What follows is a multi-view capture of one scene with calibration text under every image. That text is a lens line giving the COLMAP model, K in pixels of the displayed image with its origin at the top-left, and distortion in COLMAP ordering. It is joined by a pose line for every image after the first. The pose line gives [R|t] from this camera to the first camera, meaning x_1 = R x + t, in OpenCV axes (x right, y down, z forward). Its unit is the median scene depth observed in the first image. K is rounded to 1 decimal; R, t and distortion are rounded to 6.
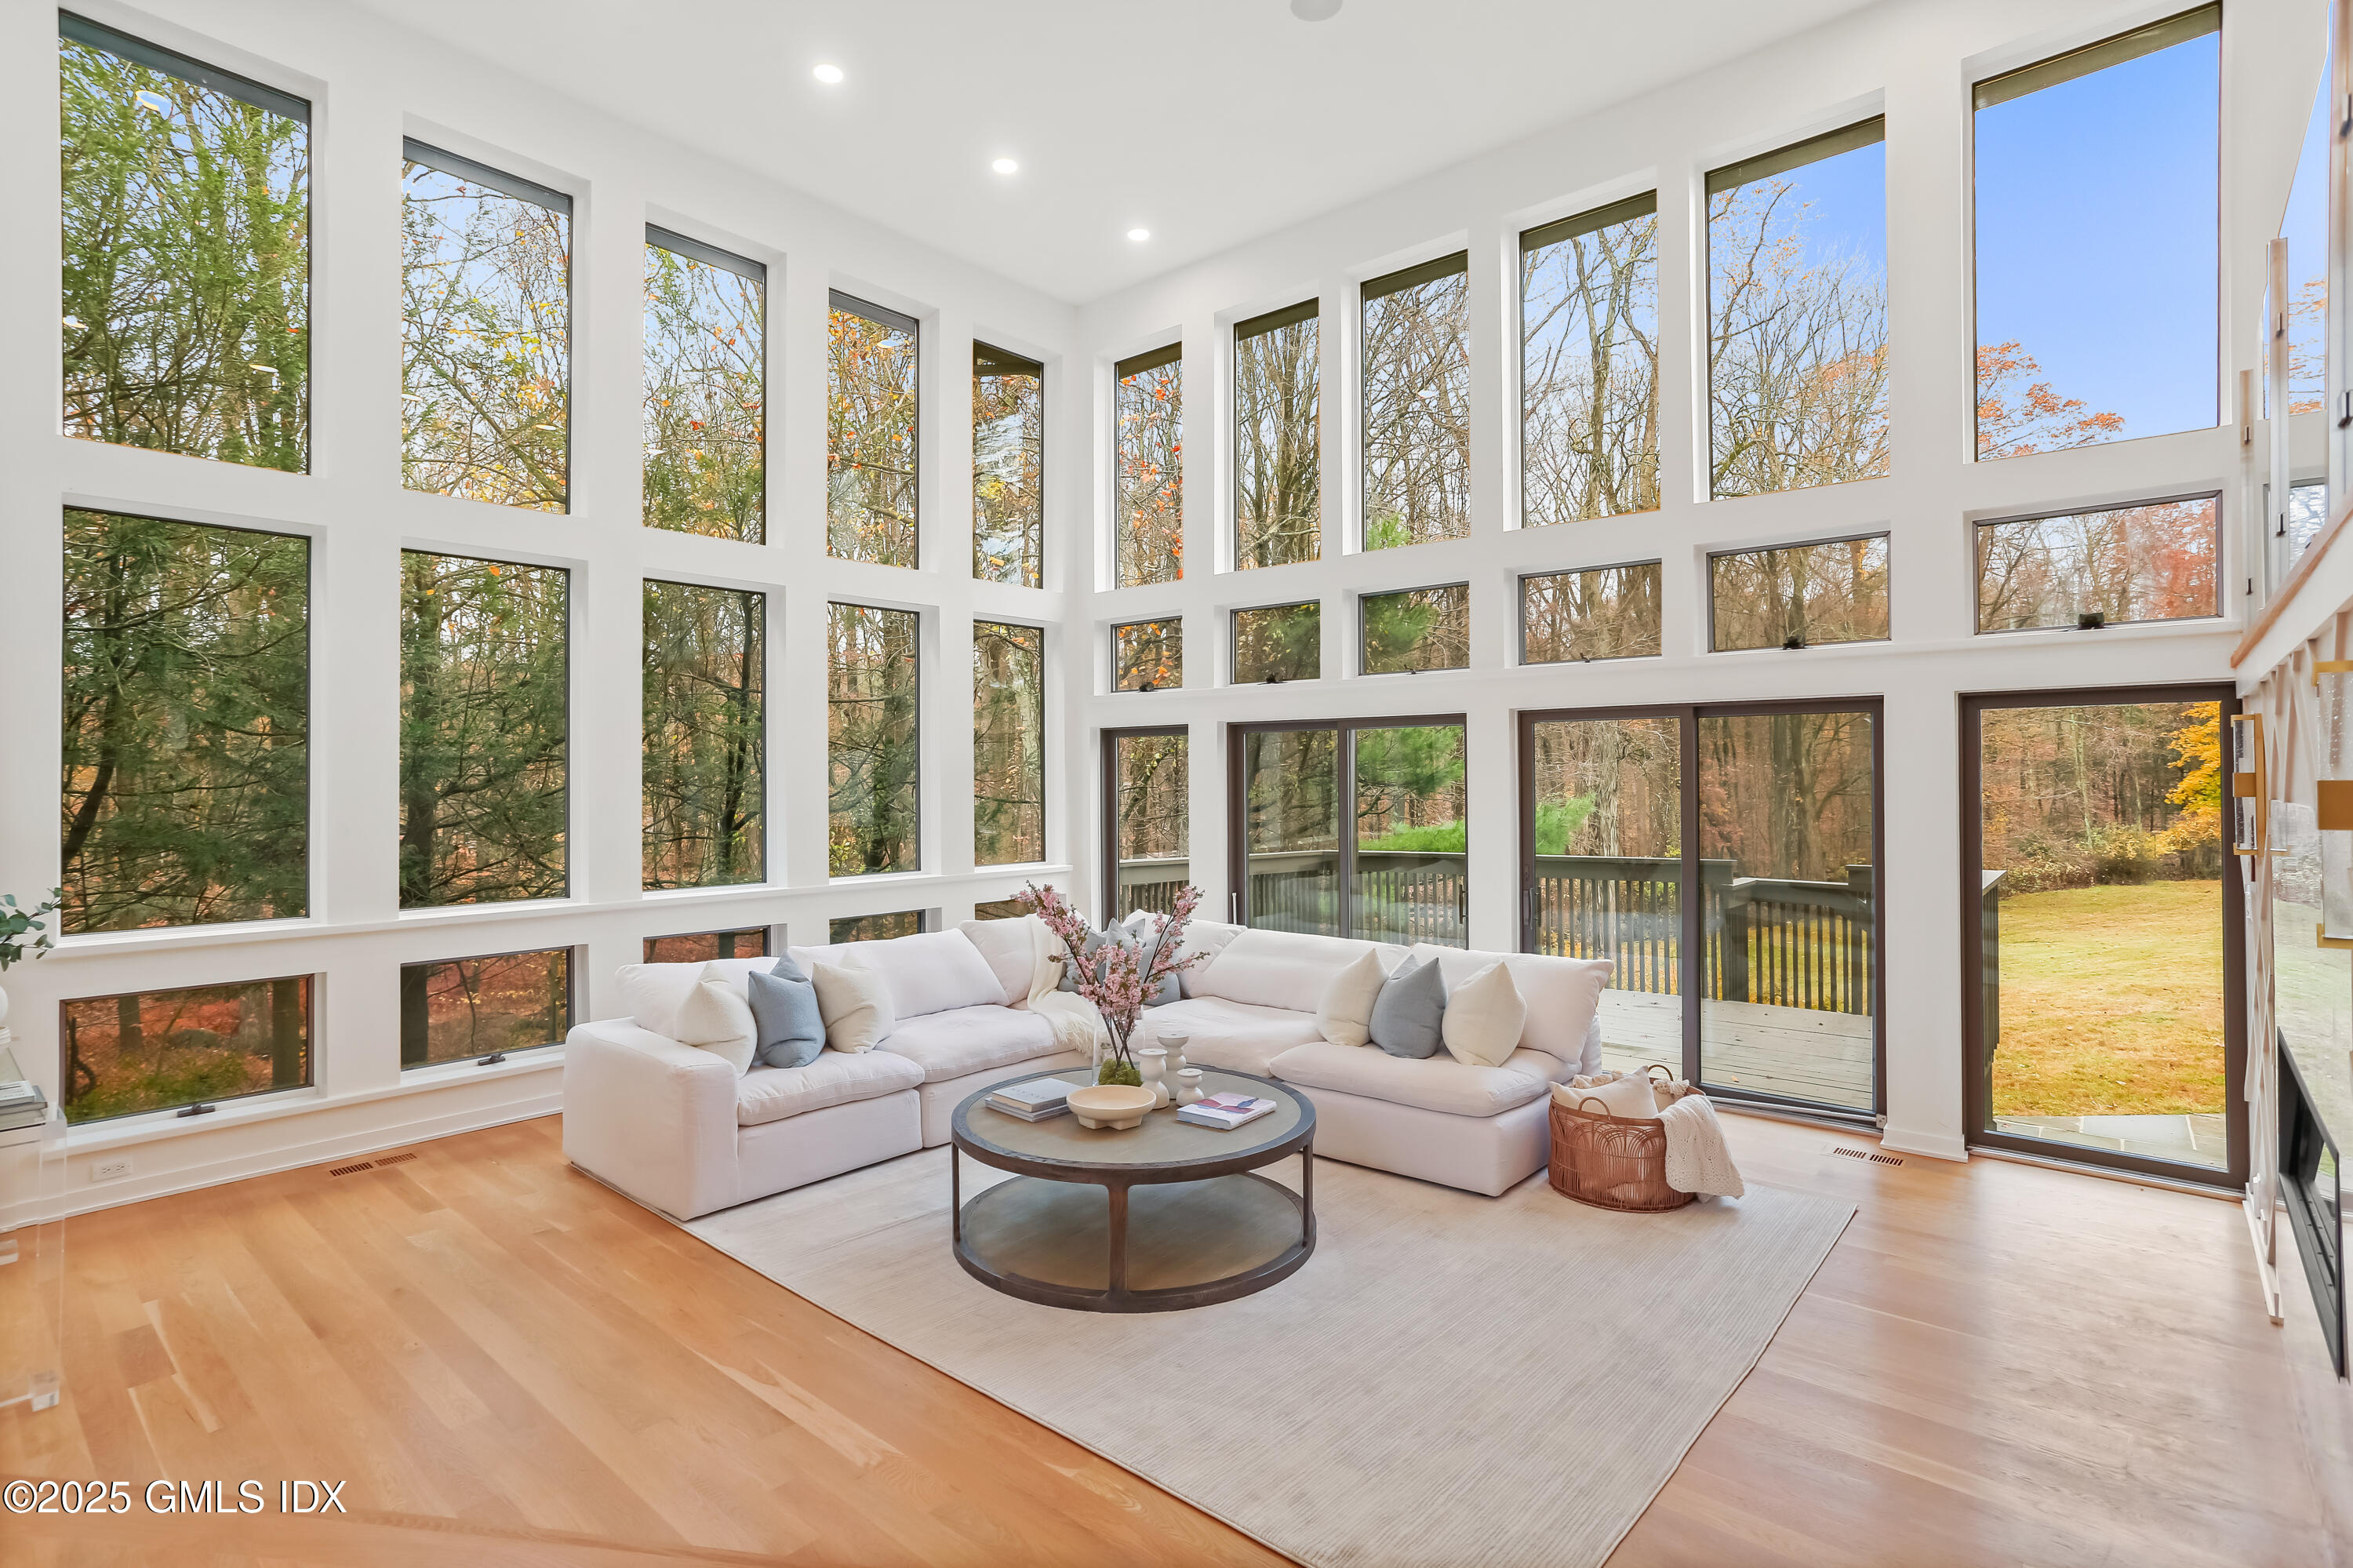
lens RADIAL K [[1135.4, 0, 1169.4], [0, 1135.4, 764.7], [0, 0, 1]] dist [-0.029964, 0.012235]
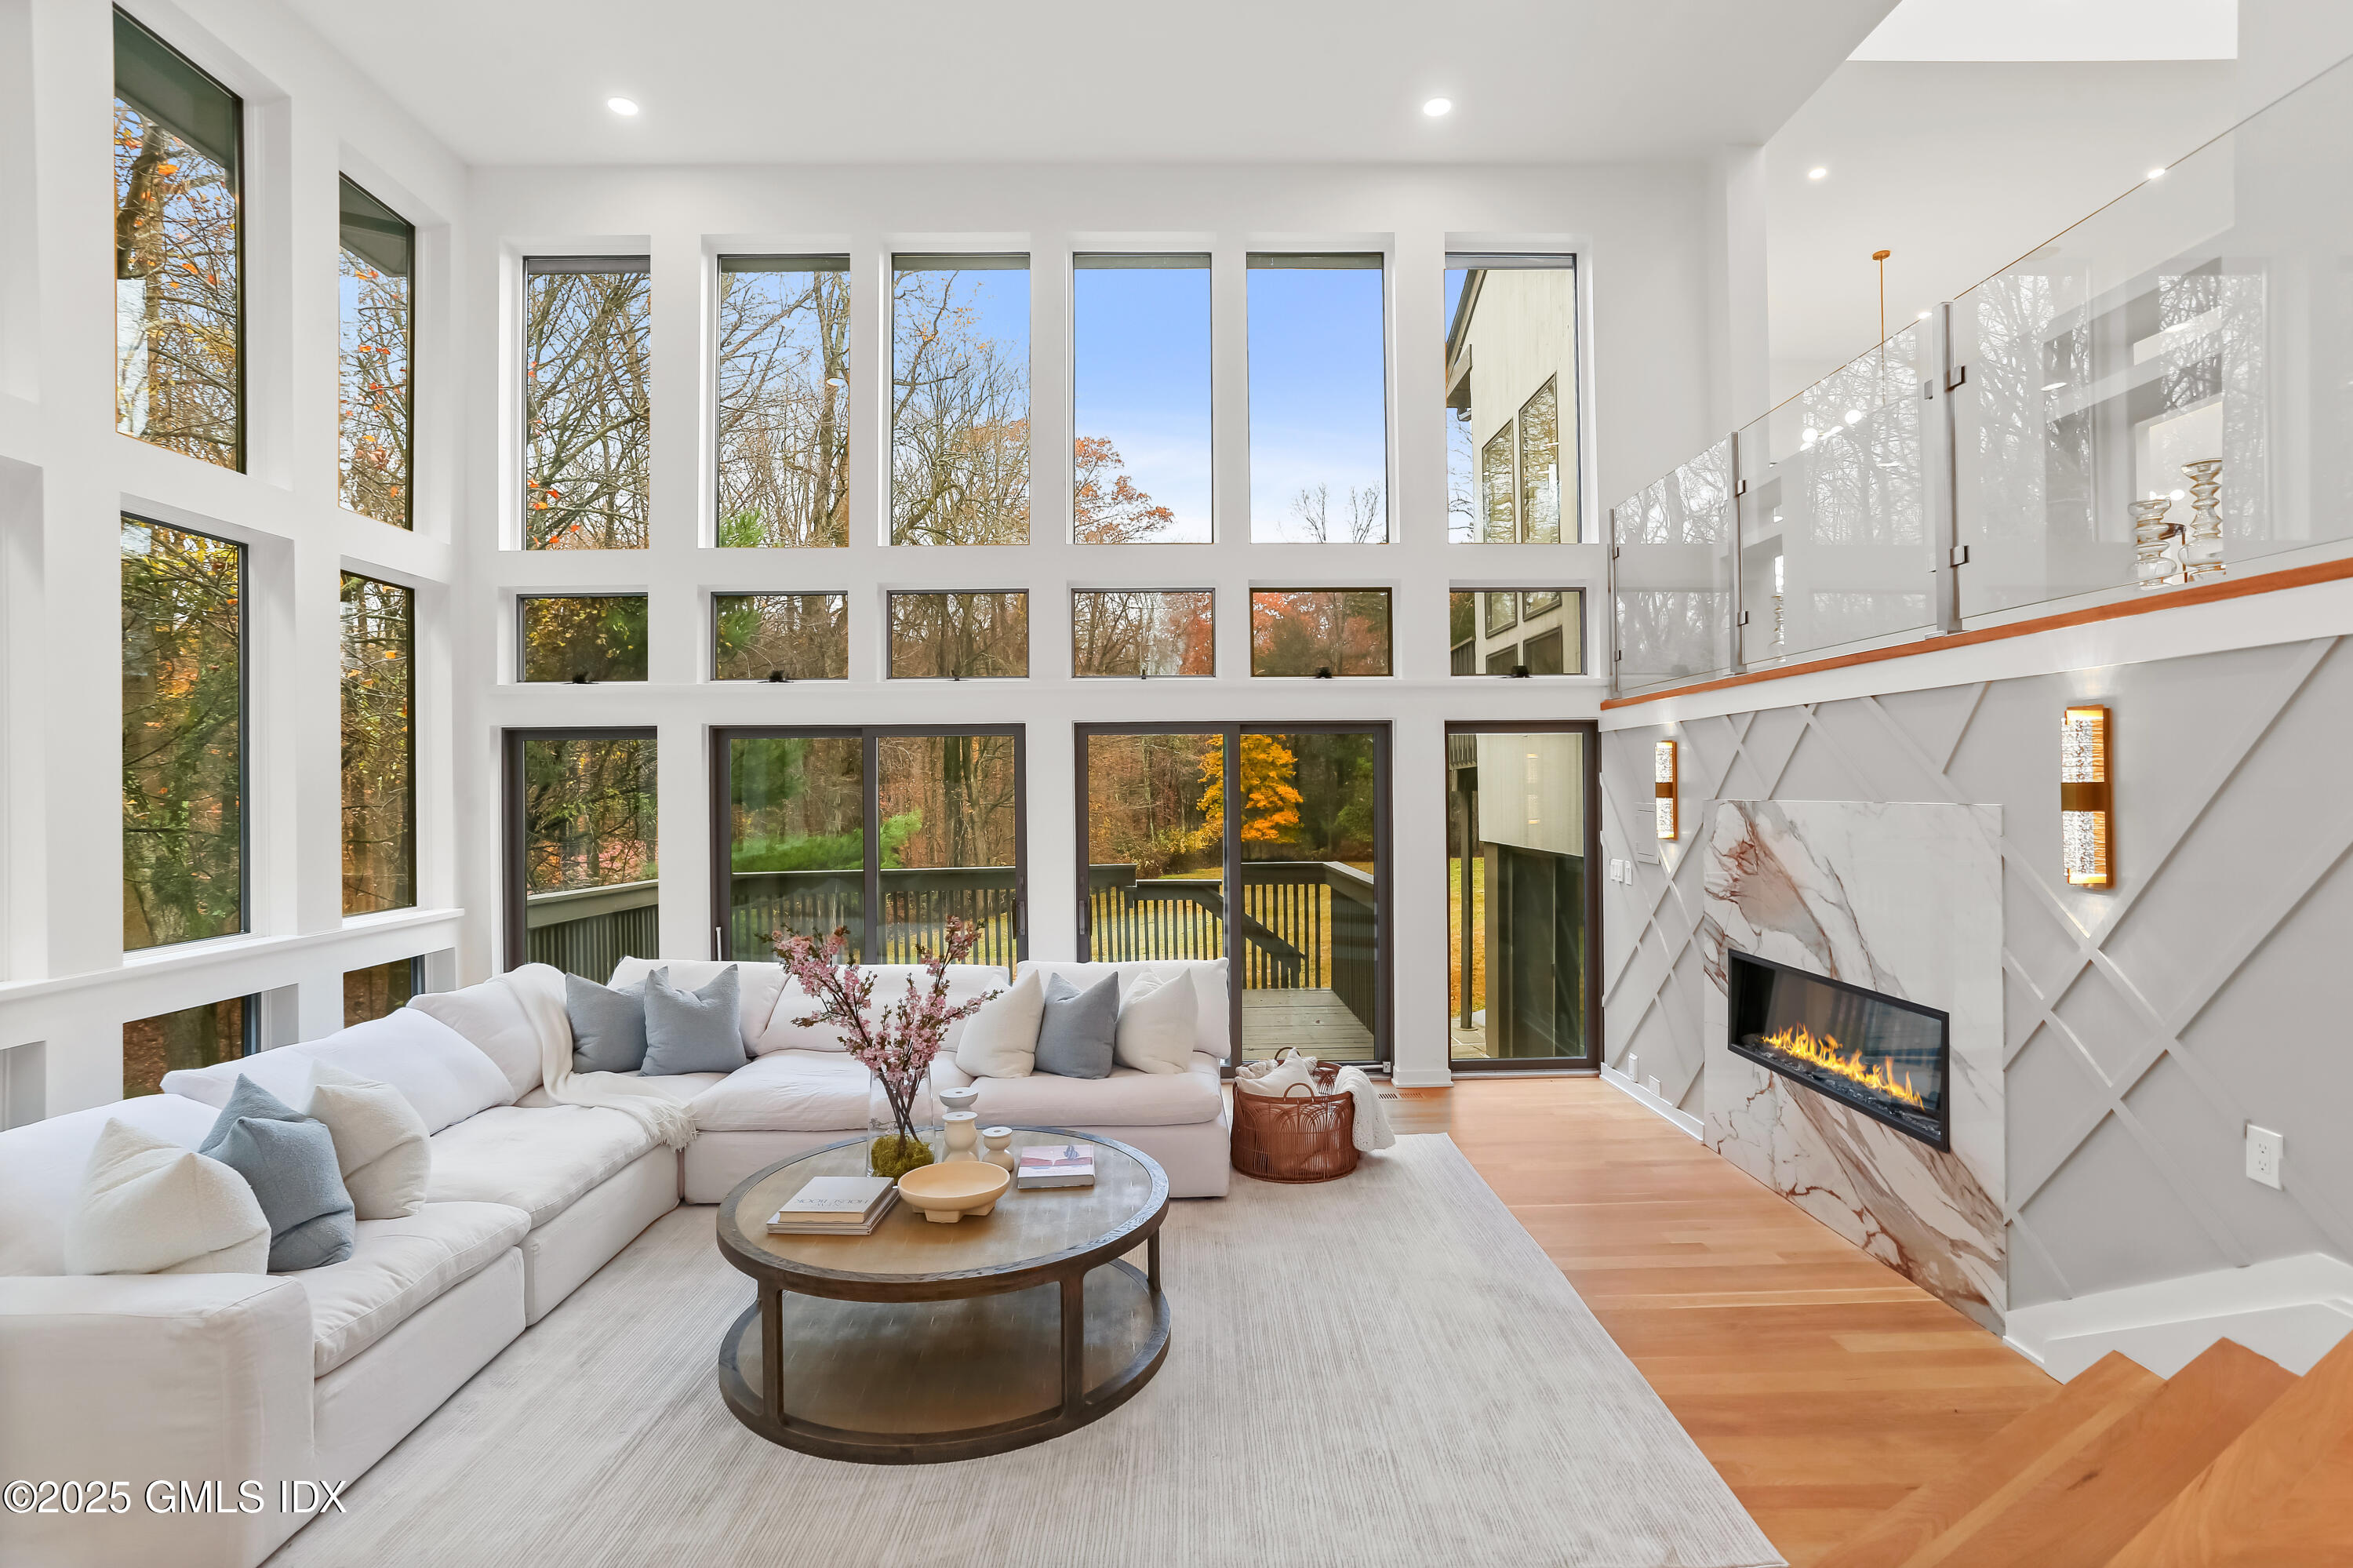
lens RADIAL K [[1135.4, 0, 1176.2], [0, 1135.4, 781.8], [0, 0, 1]] dist [-0.029964, 0.012235]
pose [[0.758280, -0.000927, 0.651929, -0.264259], [0.000765, 1.000000, 0.000531, 0.004212], [-0.651929, 0.000096, 0.758280, 0.161067]]
